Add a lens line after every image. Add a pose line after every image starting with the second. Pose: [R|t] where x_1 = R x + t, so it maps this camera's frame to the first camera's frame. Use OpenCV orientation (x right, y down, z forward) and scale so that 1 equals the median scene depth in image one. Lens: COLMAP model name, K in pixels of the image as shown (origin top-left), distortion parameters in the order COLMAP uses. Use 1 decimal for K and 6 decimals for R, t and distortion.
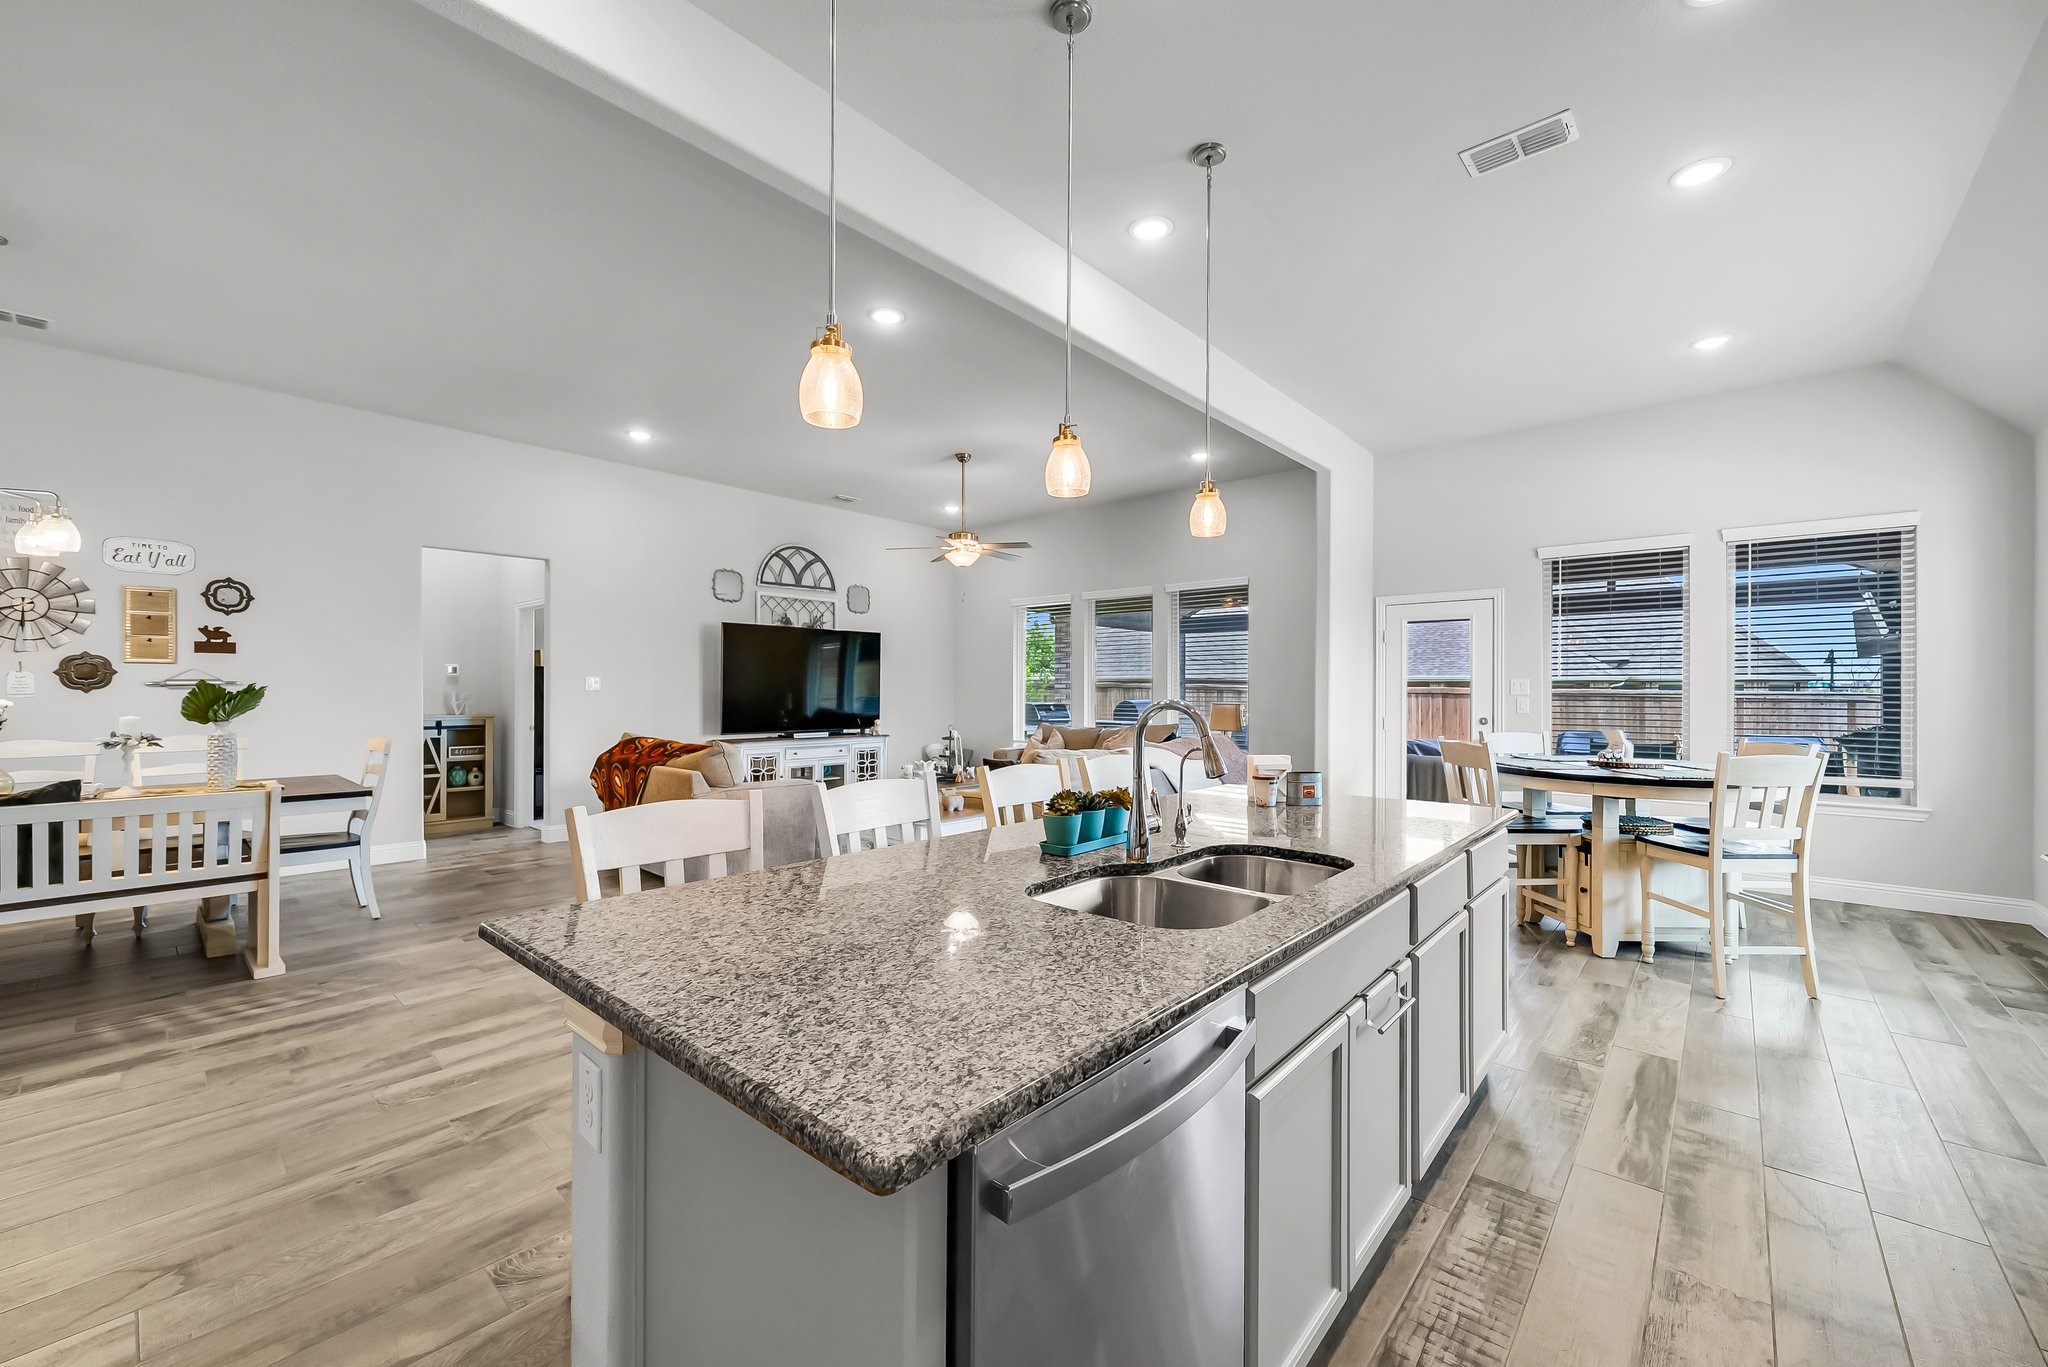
lens RADIAL K [[806.2, 0, 1022.1], [0, 806.2, 686.5], [0, 0, 1]] dist [-0.001824, -0.000098]
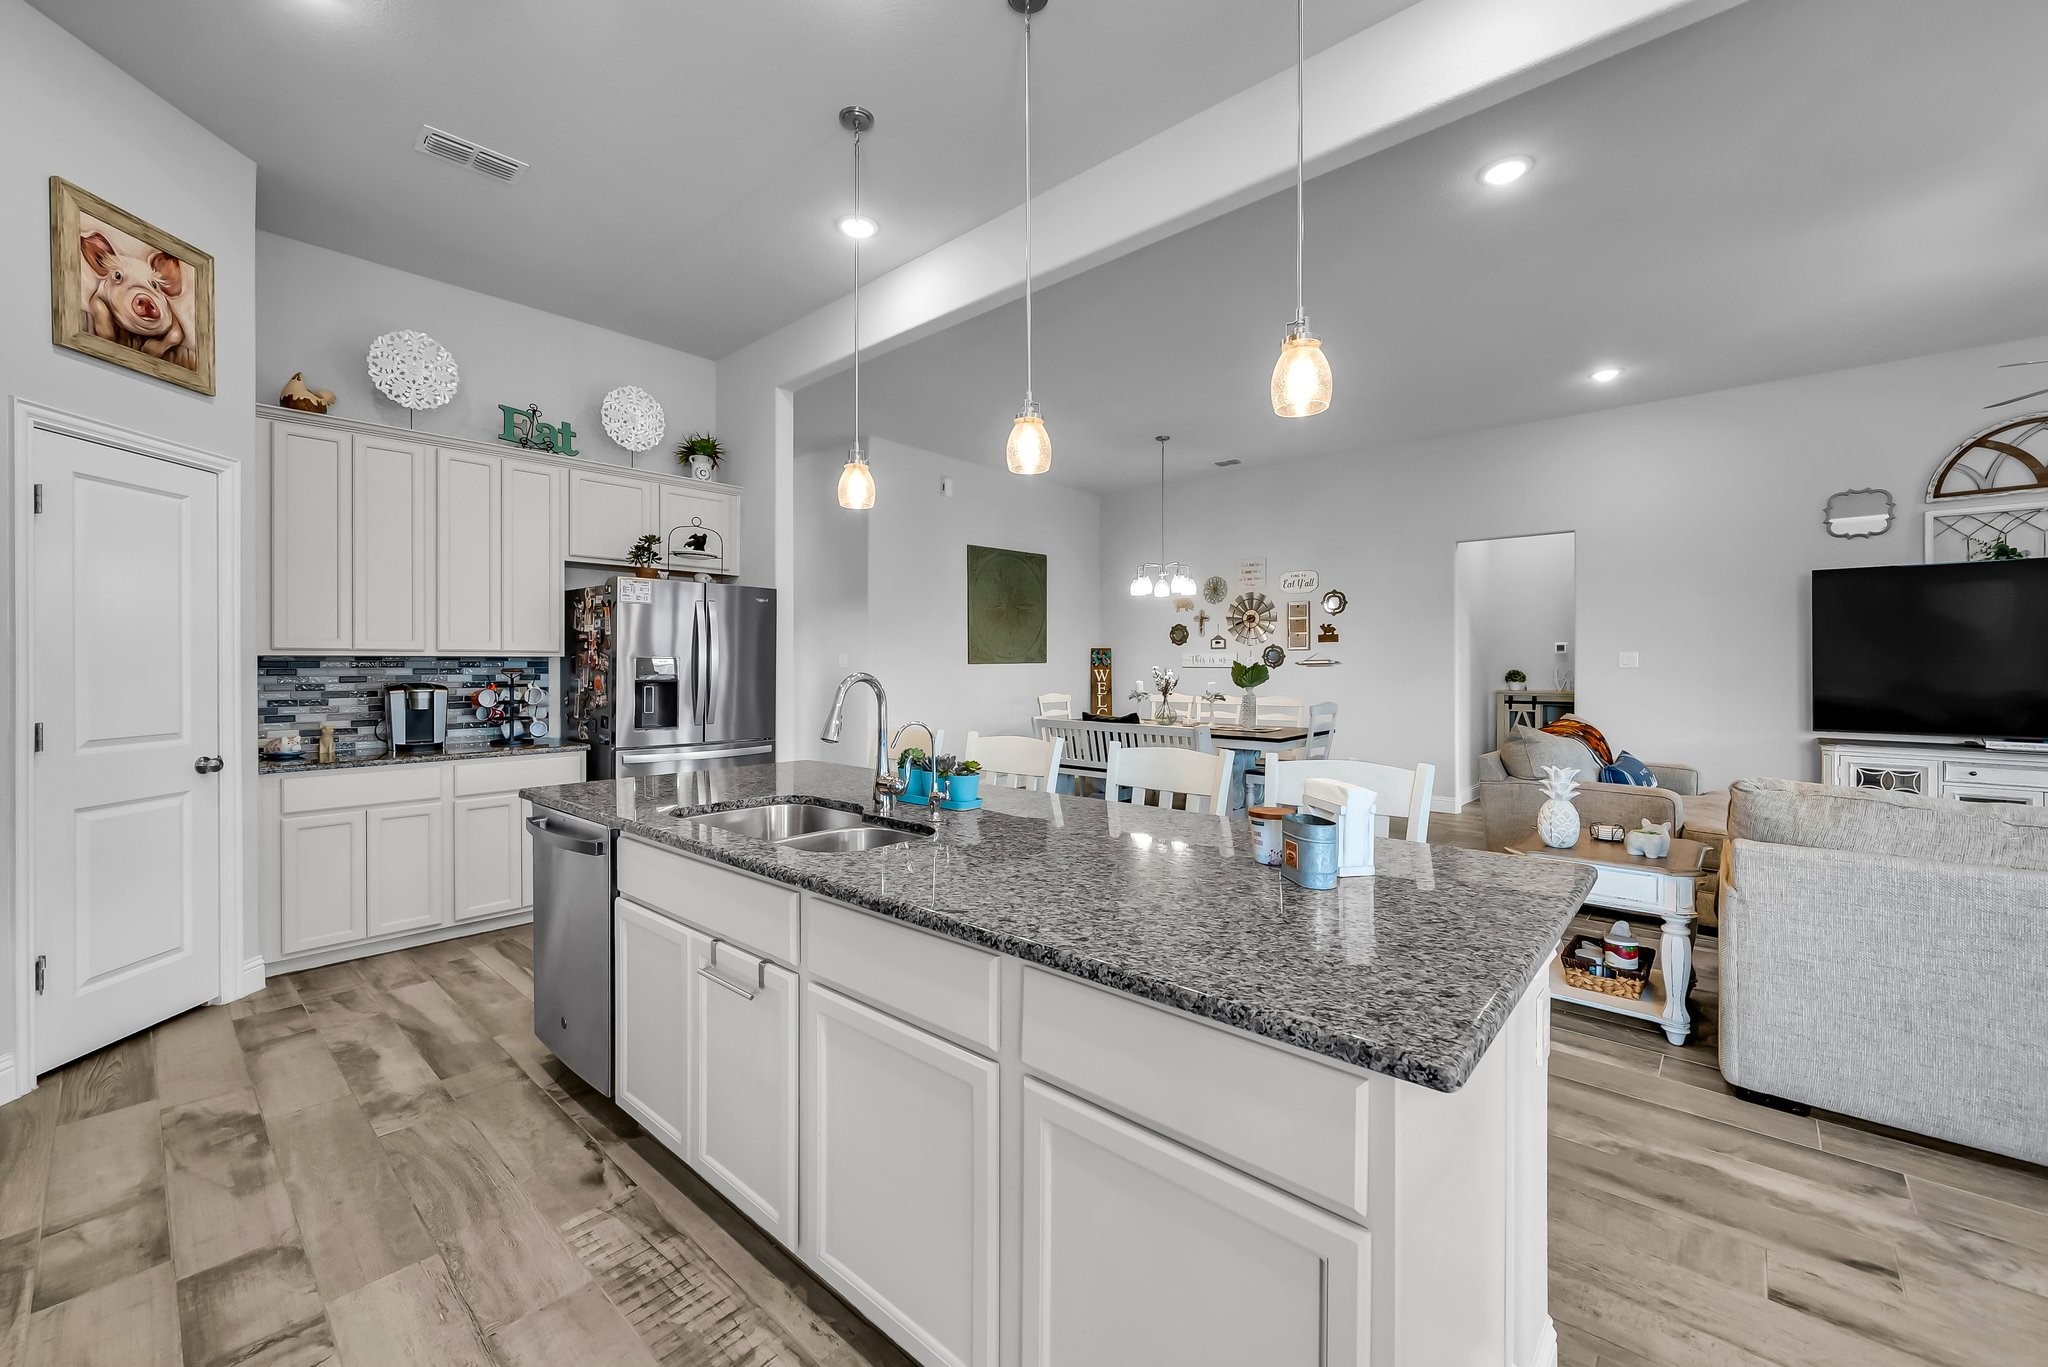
lens RADIAL K [[811.0, 0, 1024.7], [0, 811.0, 664.4], [0, 0, 1]] dist [-0.002413, -0.000089]
pose [[-0.003798, -0.004594, -0.999982, 0.503871], [0.003557, 0.999983, -0.004607, 0.004450], [0.999986, -0.003575, -0.003782, 0.469285]]
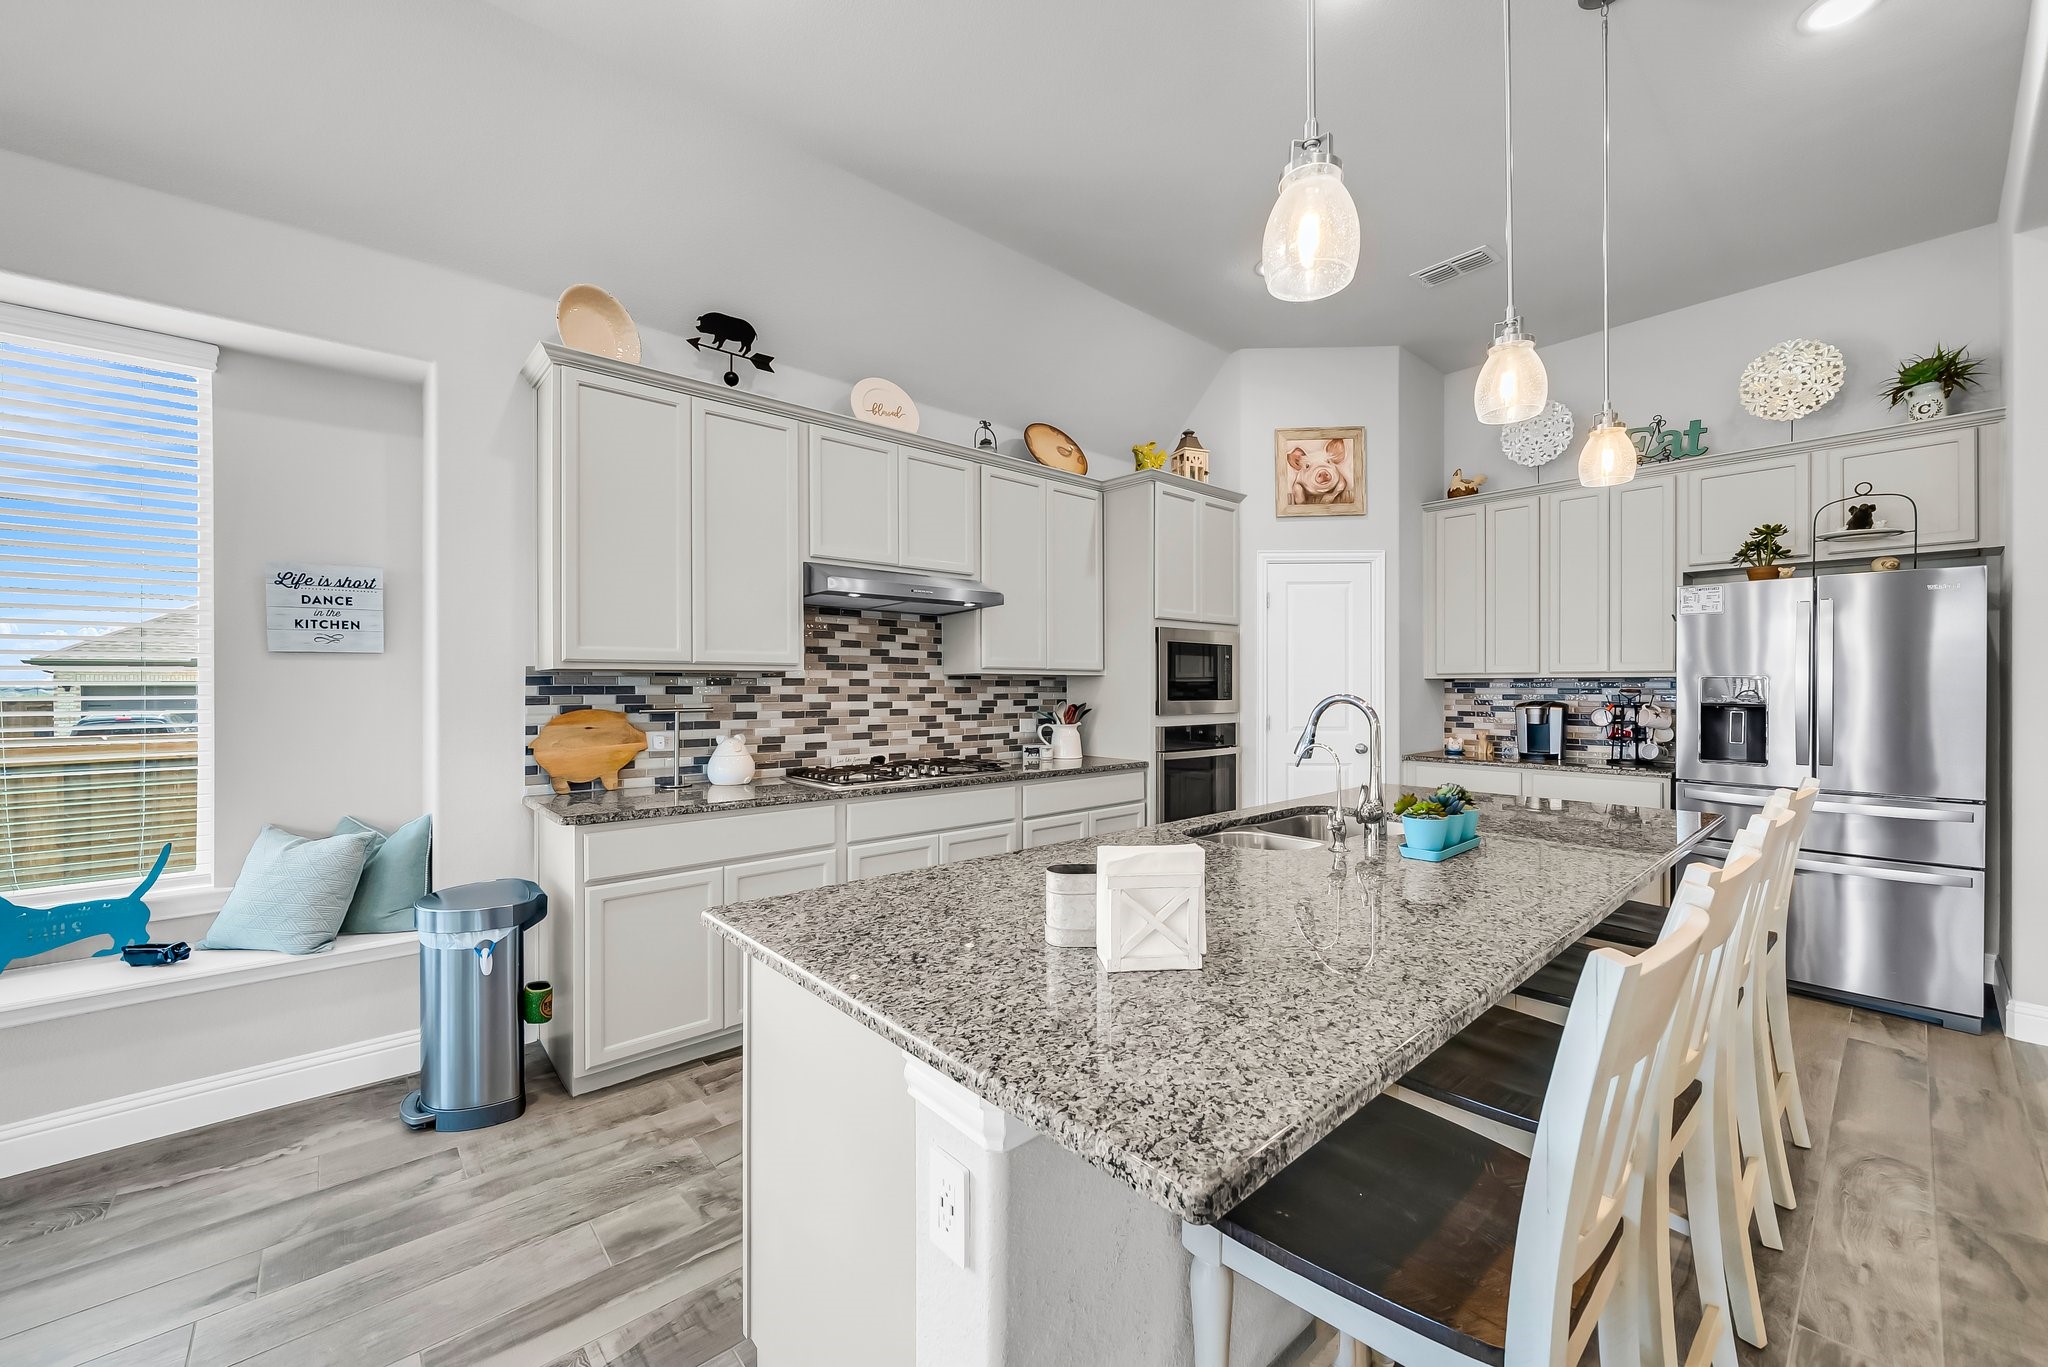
lens RADIAL K [[791.5, 0, 1028.5], [0, 791.5, 684.8], [0, 0, 1]] dist [-0.000838, -0.000010]
pose [[-0.993086, -0.004372, 0.117309, 0.189200], [-0.004685, 0.999986, -0.002385, 0.003282], [-0.117297, -0.002918, -0.993093, 0.826872]]
